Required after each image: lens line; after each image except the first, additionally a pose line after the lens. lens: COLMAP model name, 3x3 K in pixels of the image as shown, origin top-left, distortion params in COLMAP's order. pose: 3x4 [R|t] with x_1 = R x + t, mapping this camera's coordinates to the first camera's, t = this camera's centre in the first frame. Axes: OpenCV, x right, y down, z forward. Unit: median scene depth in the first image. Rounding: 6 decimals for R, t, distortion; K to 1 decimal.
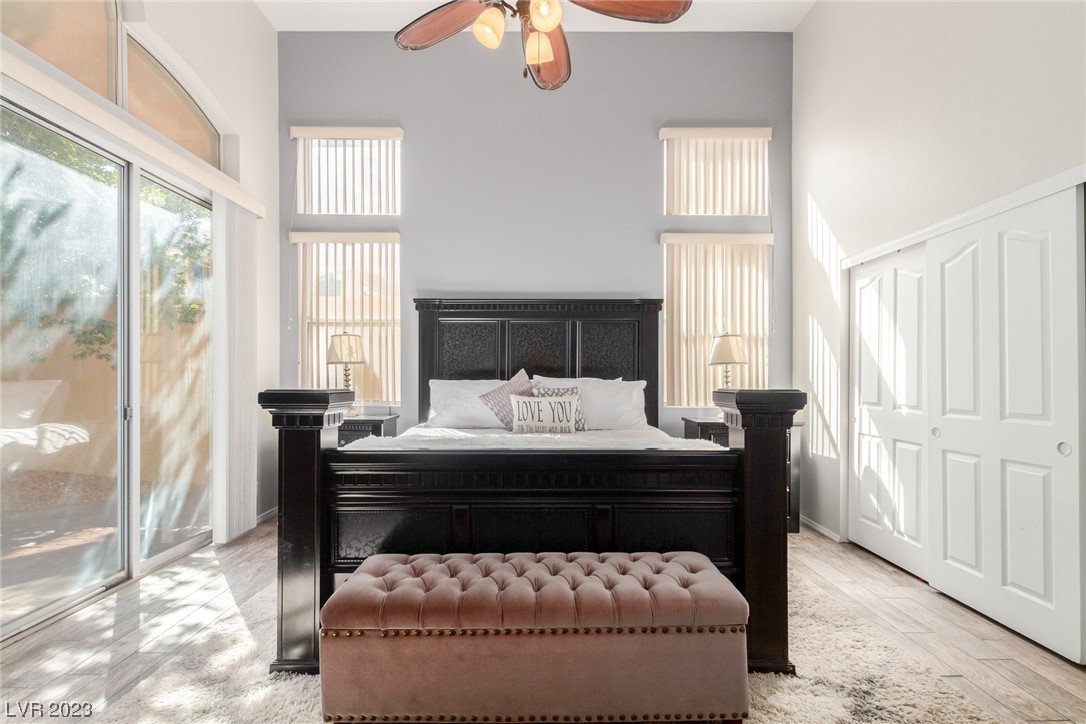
lens RADIAL K [[500.9, 0, 540.3], [0, 500.9, 378.9], [0, 0, 1]] dist [0.009177, -0.004376]
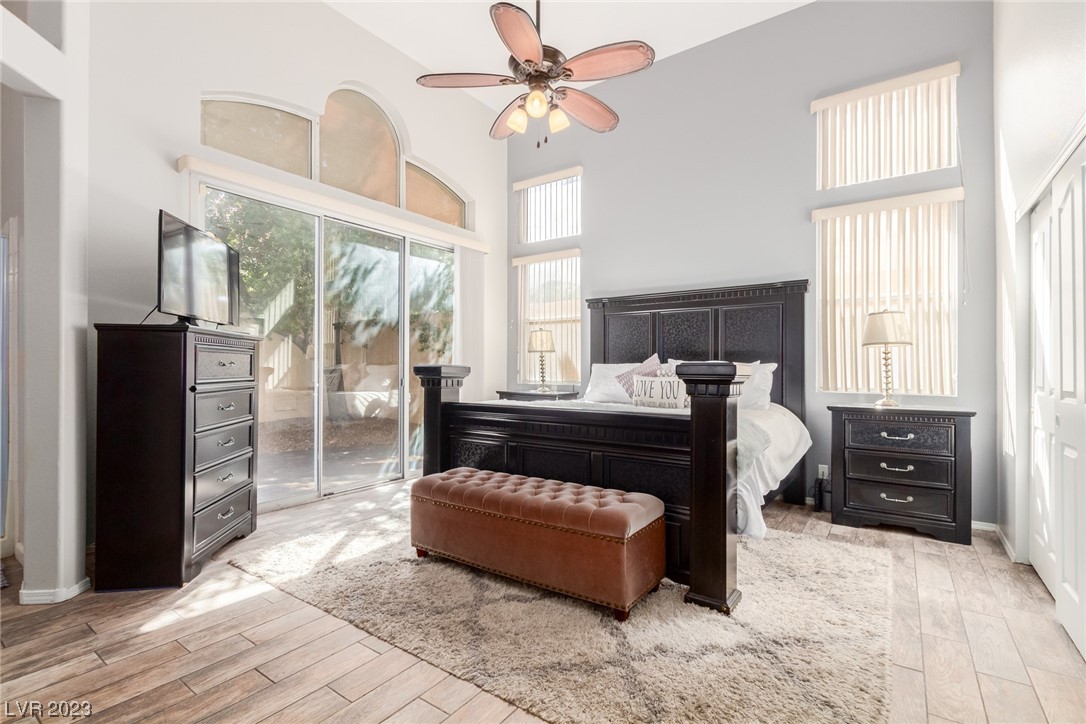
lens RADIAL K [[500.9, 0, 550.7], [0, 500.9, 366.3], [0, 0, 1]] dist [0.009177, -0.004376]
pose [[0.815477, -0.002052, -0.578785, 0.429726], [-0.002809, 0.999968, -0.007503, 0.018620], [0.578782, 0.007744, 0.815445, -0.082211]]
